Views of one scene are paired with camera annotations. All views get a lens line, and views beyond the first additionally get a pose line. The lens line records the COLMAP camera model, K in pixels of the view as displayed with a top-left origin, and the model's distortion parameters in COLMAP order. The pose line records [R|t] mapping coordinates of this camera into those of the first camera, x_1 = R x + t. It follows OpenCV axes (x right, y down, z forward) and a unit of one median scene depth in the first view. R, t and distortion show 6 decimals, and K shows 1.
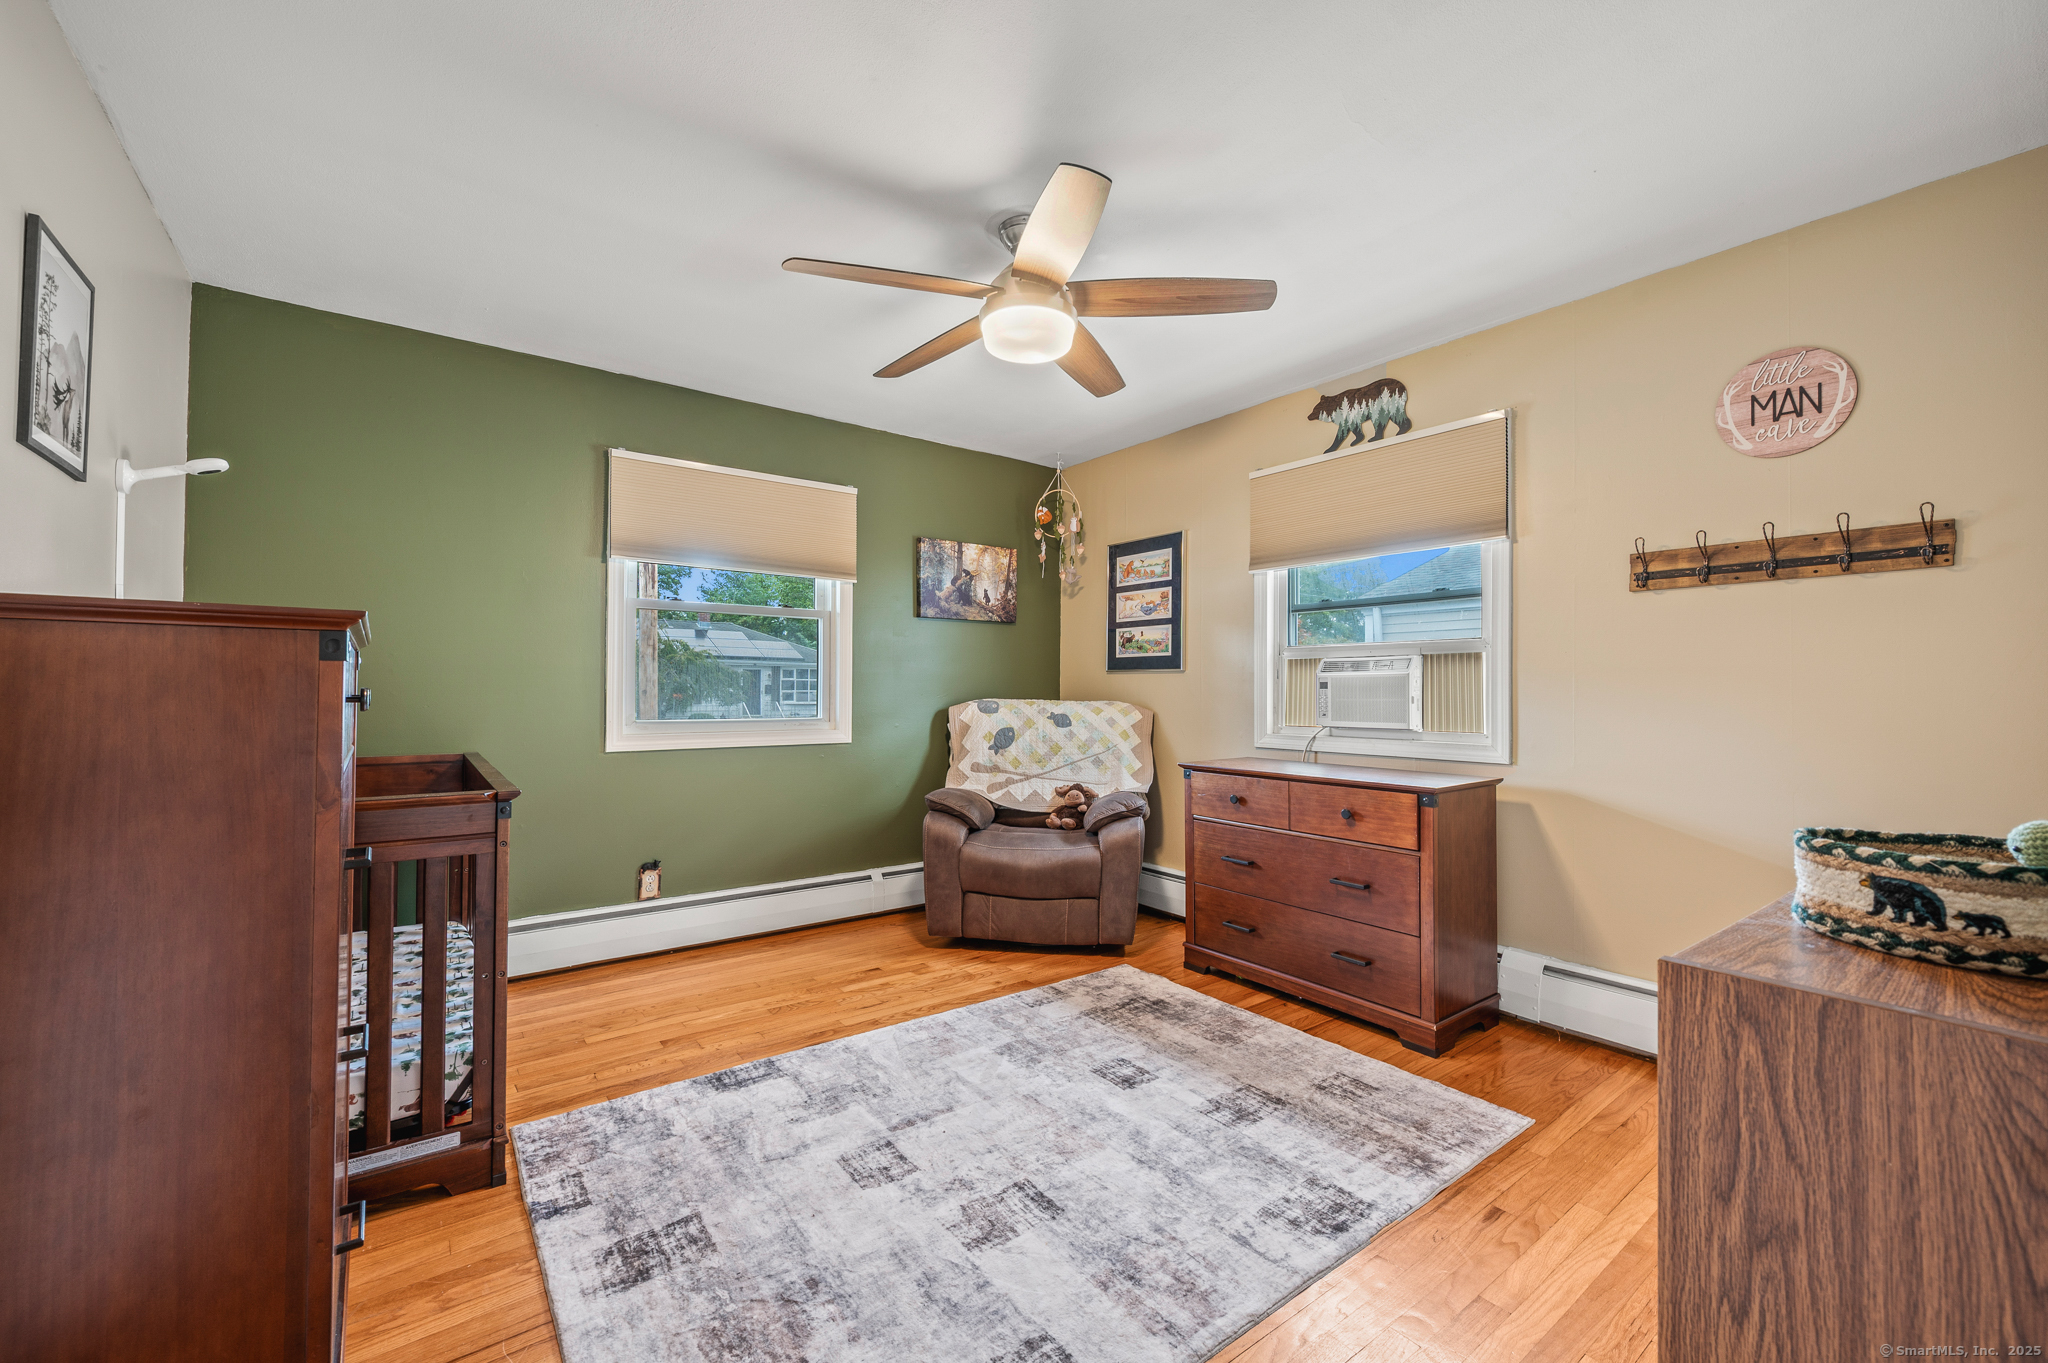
lens RADIAL K [[830.9, 0, 1019.8], [0, 830.9, 680.2], [0, 0, 1]] dist [-0.001243, 0.000003]
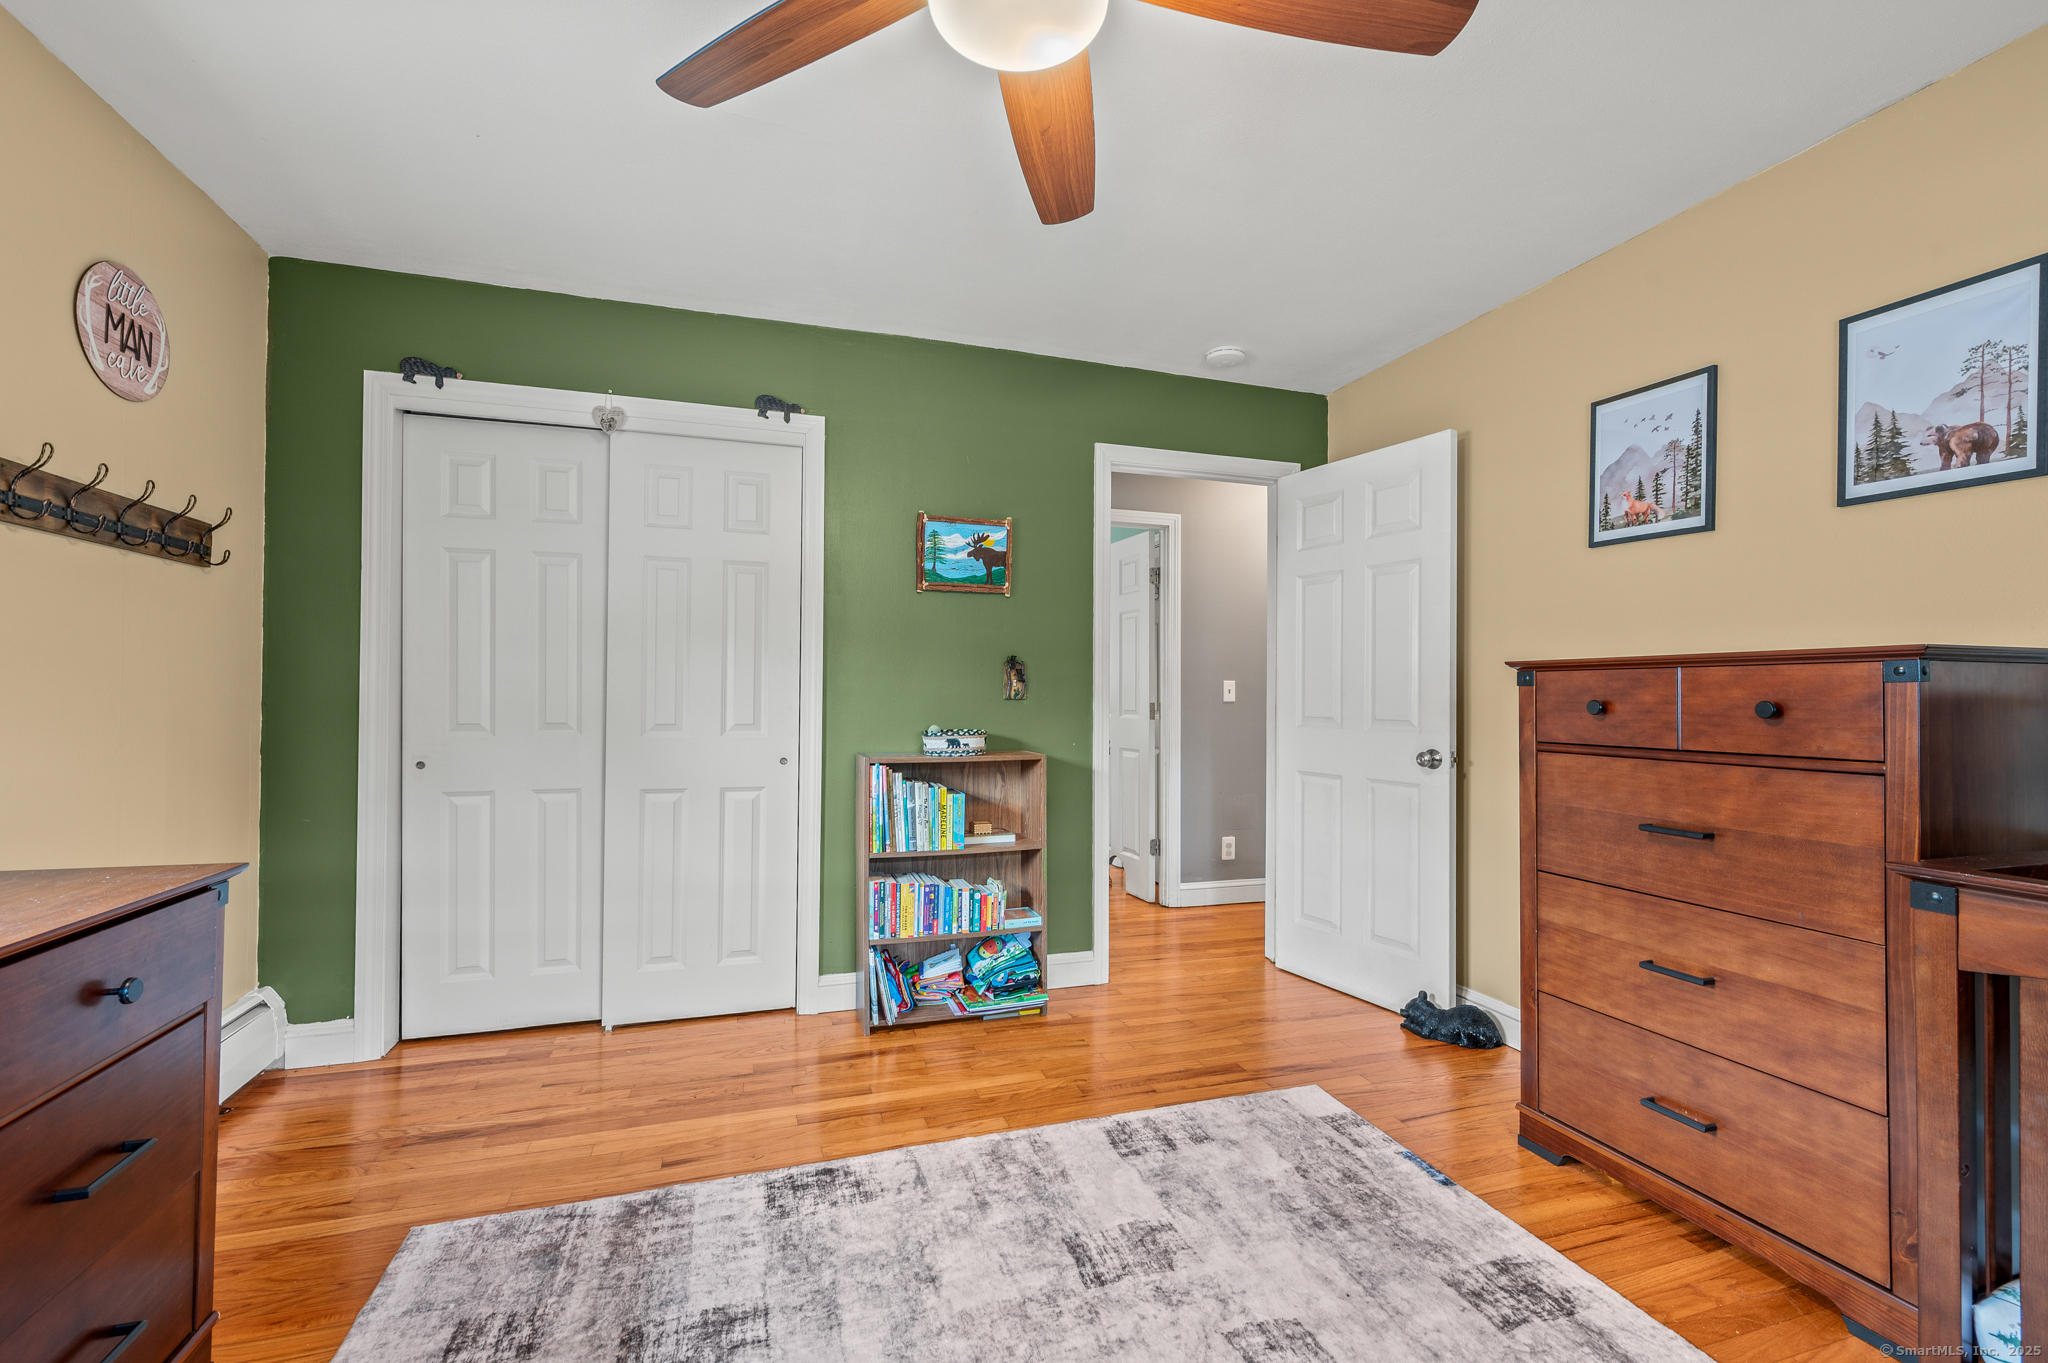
lens RADIAL K [[830.9, 0, 1019.8], [0, 830.9, 680.2], [0, 0, 1]] dist [-0.001243, 0.000003]
pose [[-0.943836, -0.006205, 0.330355, -0.201798], [-0.016690, 0.999443, -0.028911, 0.039530], [-0.329991, -0.032801, -0.943414, 1.883863]]
